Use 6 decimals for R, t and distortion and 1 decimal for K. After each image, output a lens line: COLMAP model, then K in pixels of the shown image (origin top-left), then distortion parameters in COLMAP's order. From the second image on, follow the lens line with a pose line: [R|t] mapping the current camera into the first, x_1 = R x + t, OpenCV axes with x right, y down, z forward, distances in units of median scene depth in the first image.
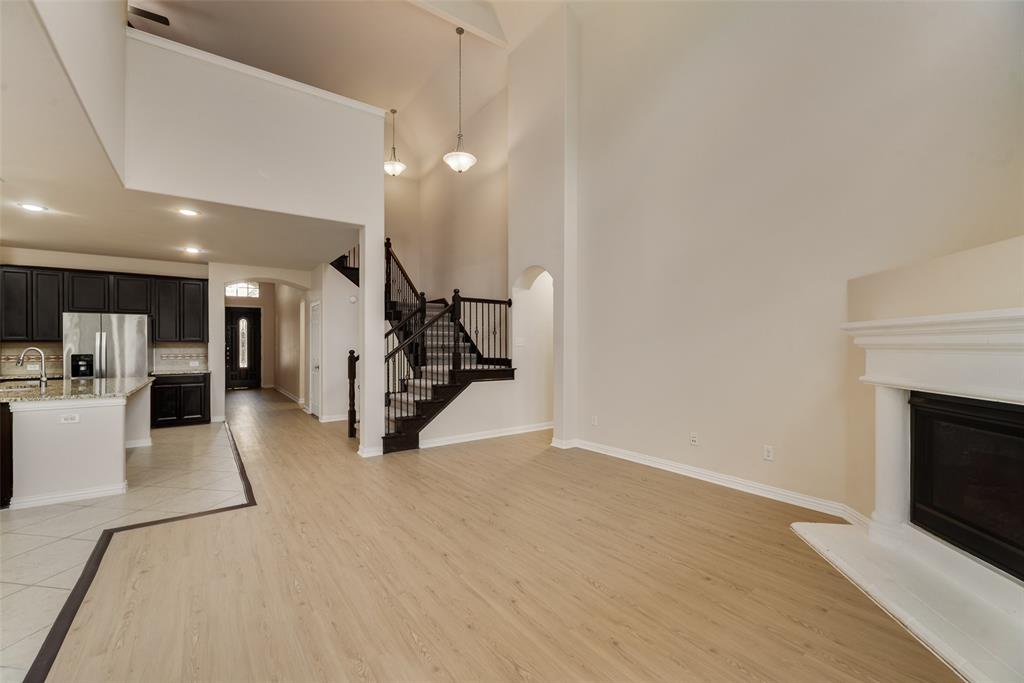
lens RADIAL K [[422.8, 0, 506.3], [0, 422.8, 340.2], [0, 0, 1]] dist [-0.002551, -0.000577]
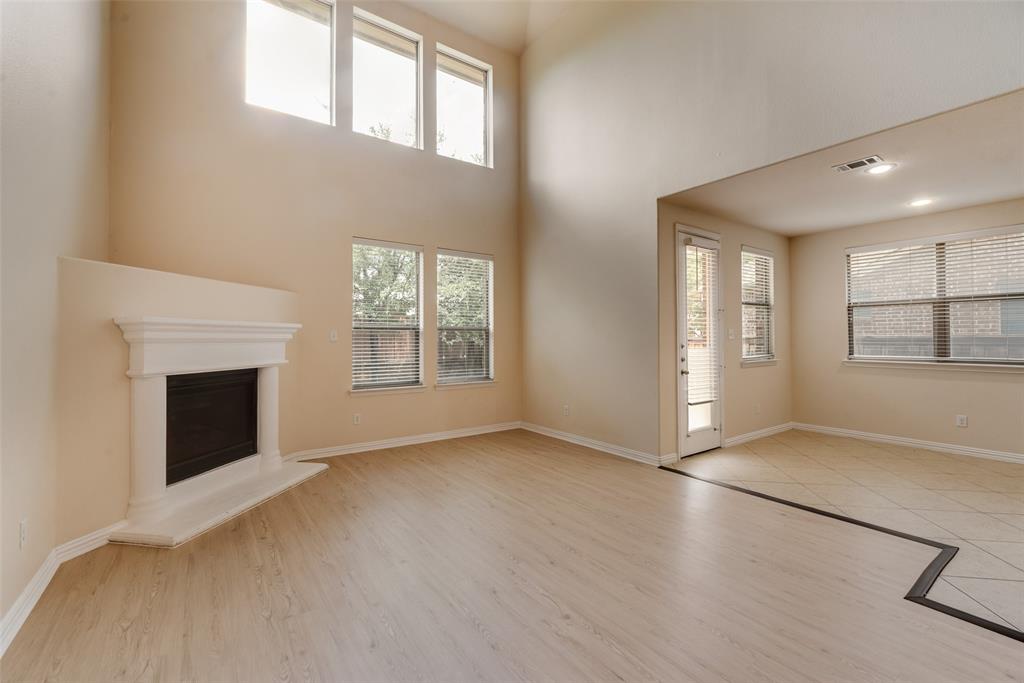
lens RADIAL K [[422.8, 0, 504.5], [0, 422.8, 336.9], [0, 0, 1]] dist [-0.002551, -0.000577]
pose [[-0.999922, 0.005208, 0.011340, -0.015285], [0.004990, 0.999803, -0.019194, 0.015422], [-0.011438, -0.019136, -0.999751, 1.064711]]
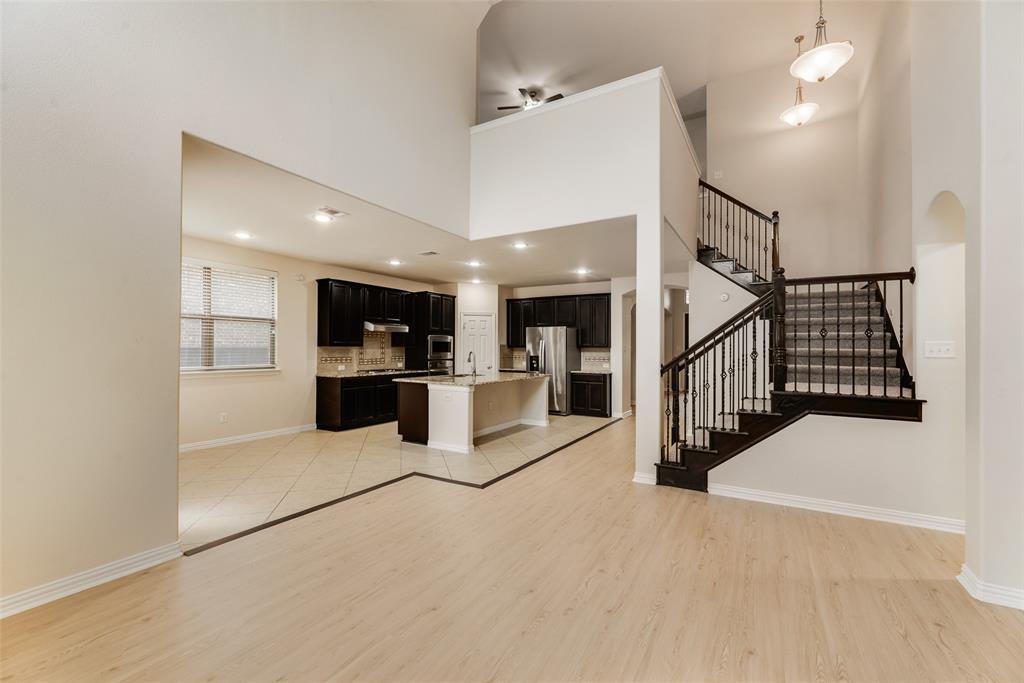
lens RADIAL K [[422.8, 0, 519.9], [0, 422.8, 342.2], [0, 0, 1]] dist [-0.002551, -0.000577]
pose [[0.414048, -0.007706, -0.910223, 0.339050], [0.004111, 0.999970, -0.006596, -0.003997], [0.910246, -0.001011, 0.414067, 0.402851]]
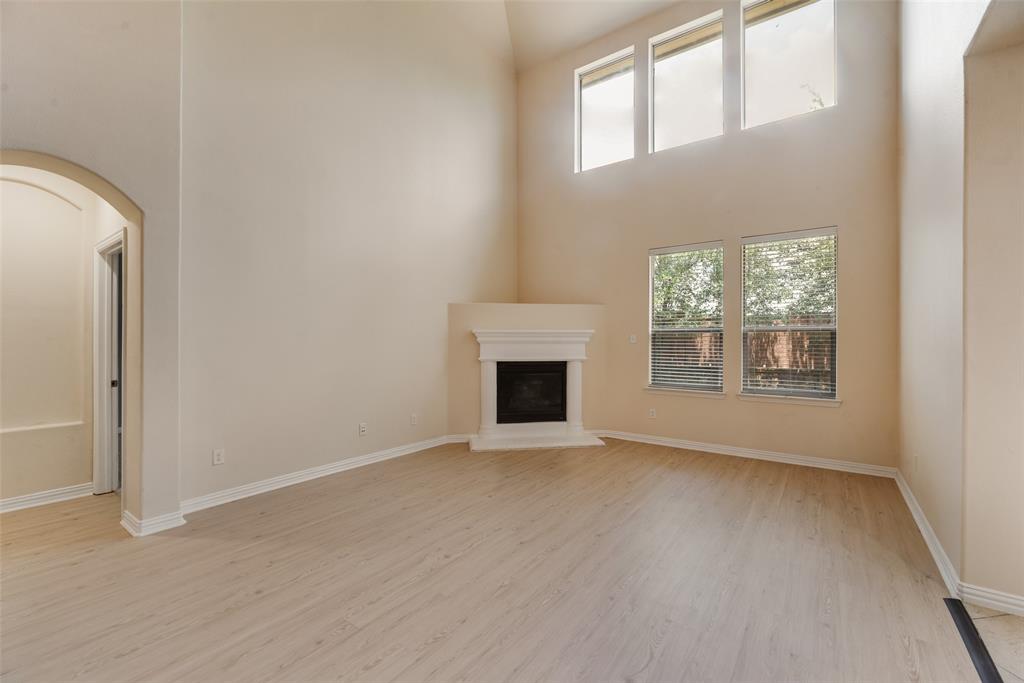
lens RADIAL K [[422.8, 0, 524.5], [0, 422.8, 344.0], [0, 0, 1]] dist [-0.002551, -0.000577]
pose [[-0.326250, -0.003840, 0.945276, -0.547237], [-0.013265, 0.999912, -0.000516, 0.011555], [-0.945190, -0.012707, -0.326272, 0.764806]]
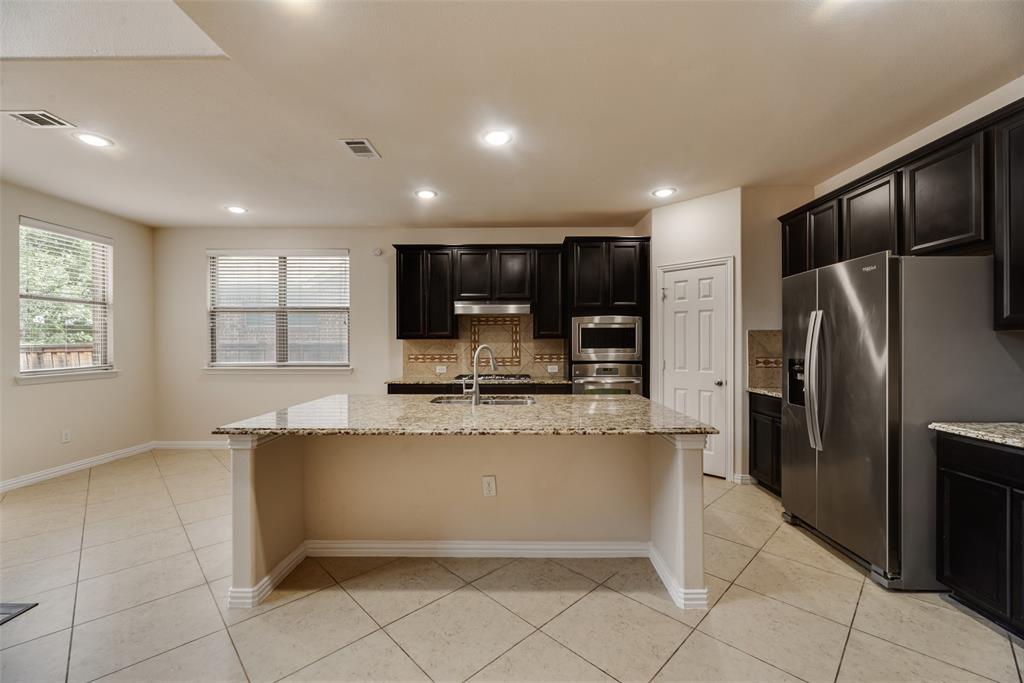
lens RADIAL K [[422.8, 0, 515.9], [0, 422.8, 344.2], [0, 0, 1]] dist [-0.002551, -0.000577]
pose [[-0.583453, 0.004580, -0.812134, -0.474444], [0.013677, 0.999898, -0.004187, 0.016068], [0.812031, -0.013550, -0.583456, 1.169163]]
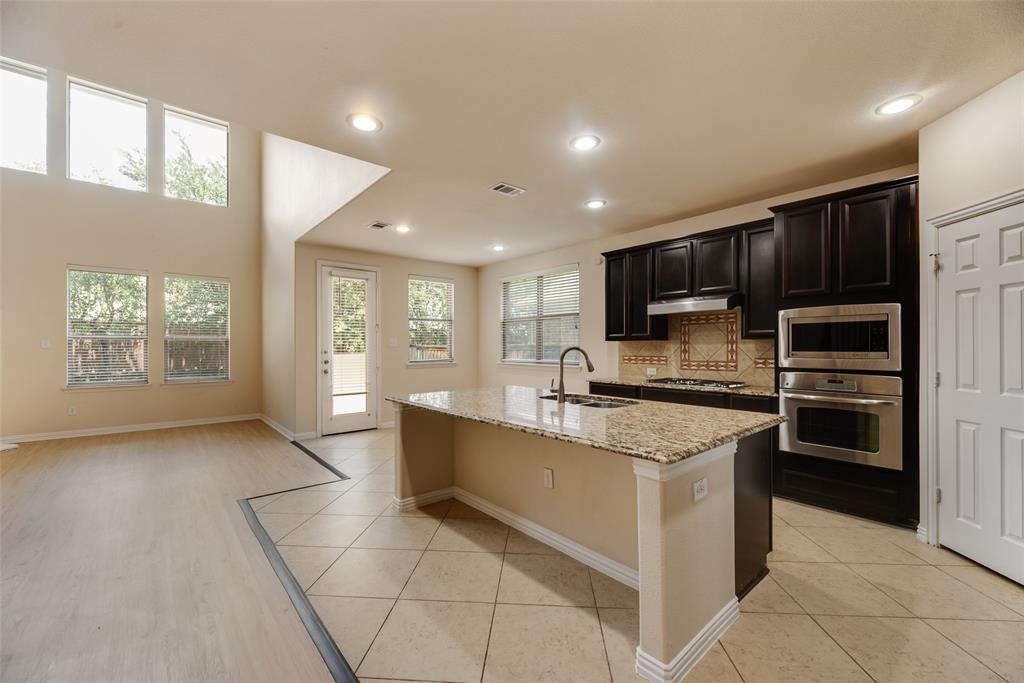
lens RADIAL K [[422.8, 0, 512.8], [0, 422.8, 343.1], [0, 0, 1]] dist [-0.002551, -0.000577]
pose [[-0.996282, 0.004463, -0.086042, -0.778064], [0.006076, 0.999810, -0.018499, 0.020020], [0.085943, -0.018954, -0.996120, 1.387406]]
